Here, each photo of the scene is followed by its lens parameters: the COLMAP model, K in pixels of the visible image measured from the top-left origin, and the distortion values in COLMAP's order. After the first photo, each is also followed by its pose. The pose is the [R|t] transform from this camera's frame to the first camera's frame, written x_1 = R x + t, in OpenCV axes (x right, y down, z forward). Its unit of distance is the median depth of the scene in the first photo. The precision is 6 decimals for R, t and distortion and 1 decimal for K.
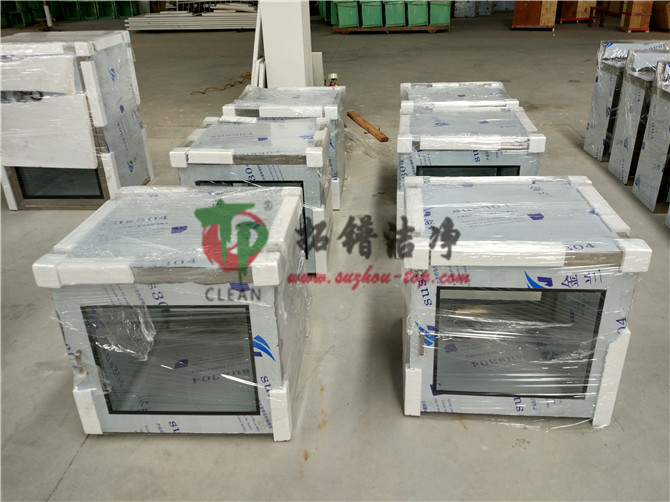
lens RADIAL K [[557.9, 0, 348.4], [0, 557.9, 245.6], [0, 0, 1]] dist [0.095459, -0.178234]
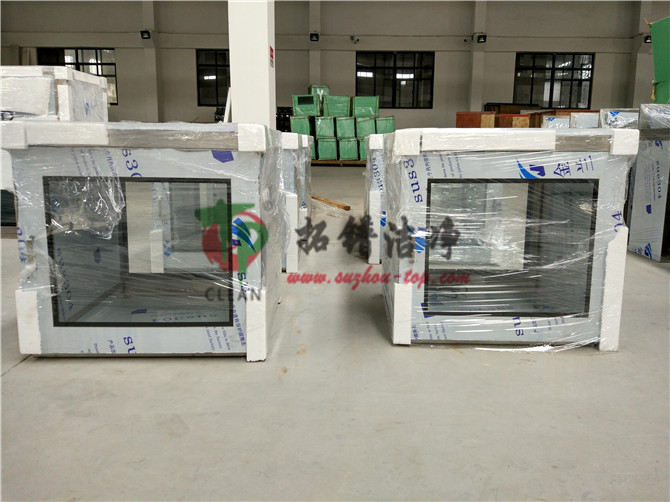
lens RADIAL K [[553.9, 0, 340.2], [0, 553.9, 227.1], [0, 0, 1]] dist [0.095195, -0.167959]
pose [[0.997316, 0.019756, 0.070504, -0.054308], [0.001363, 0.957736, -0.287645, 0.403744], [-0.073207, 0.286969, 0.955138, 0.115196]]
